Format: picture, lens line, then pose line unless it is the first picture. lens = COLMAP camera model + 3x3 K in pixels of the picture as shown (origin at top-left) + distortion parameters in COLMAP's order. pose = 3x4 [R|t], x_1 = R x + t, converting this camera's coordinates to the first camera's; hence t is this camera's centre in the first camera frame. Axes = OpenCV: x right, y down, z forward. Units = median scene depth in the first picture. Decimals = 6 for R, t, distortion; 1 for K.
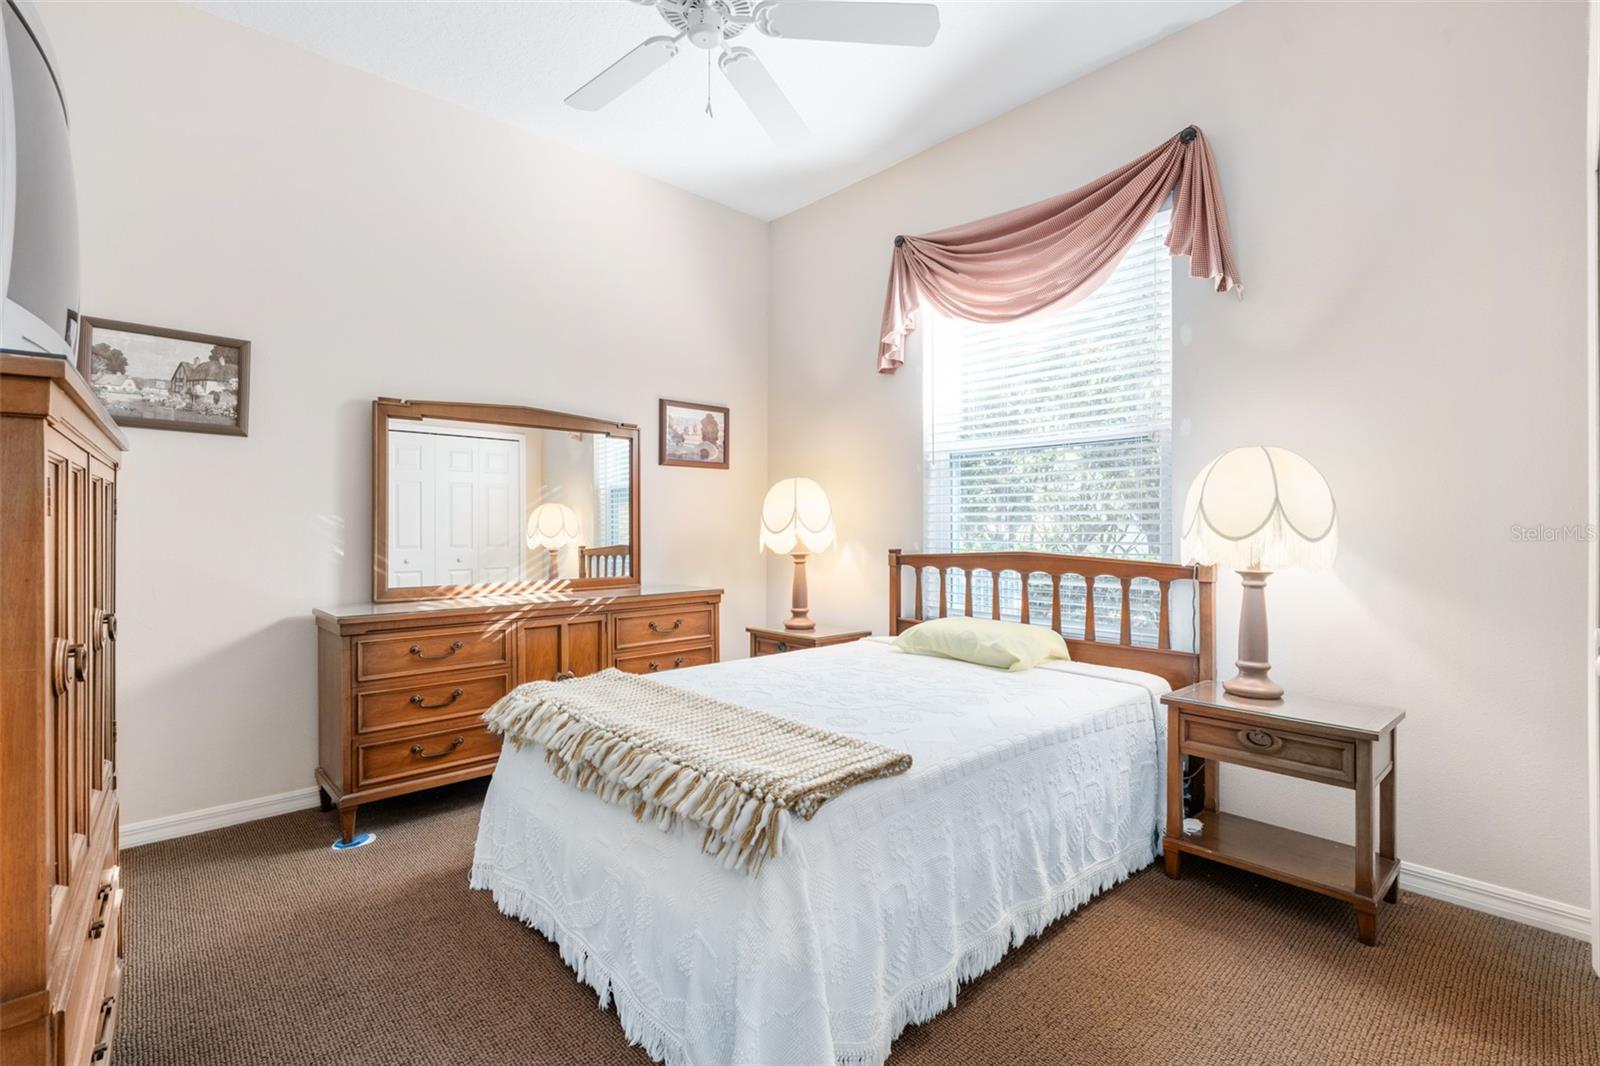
lens RADIAL K [[723.7, 0, 800.3], [0, 723.7, 521.9], [0, 0, 1]] dist [-0.001075, -0.000003]
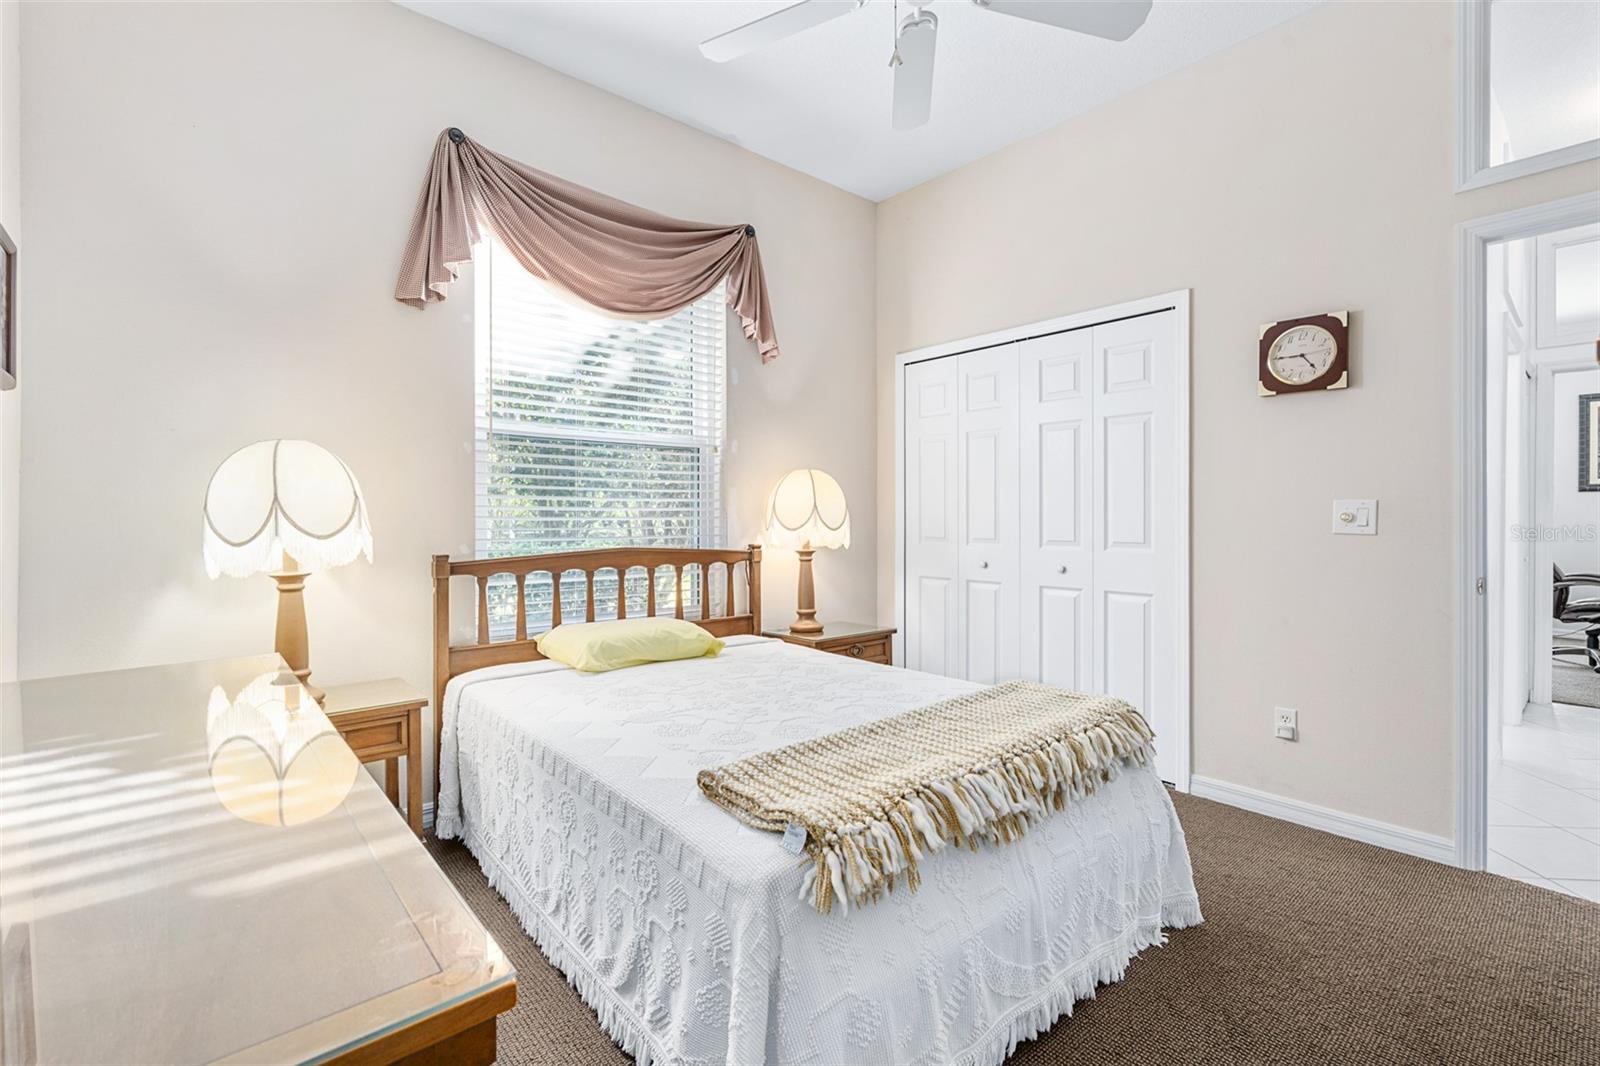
lens RADIAL K [[732.1, 0, 802.2], [0, 732.1, 526.5], [0, 0, 1]] dist [0.015383, 0.001016]
pose [[0.039141, -0.007484, 0.999206, -0.660321], [0.001204, 0.999972, 0.007443, 0.004116], [-0.999233, 0.000912, 0.039149, 0.677485]]
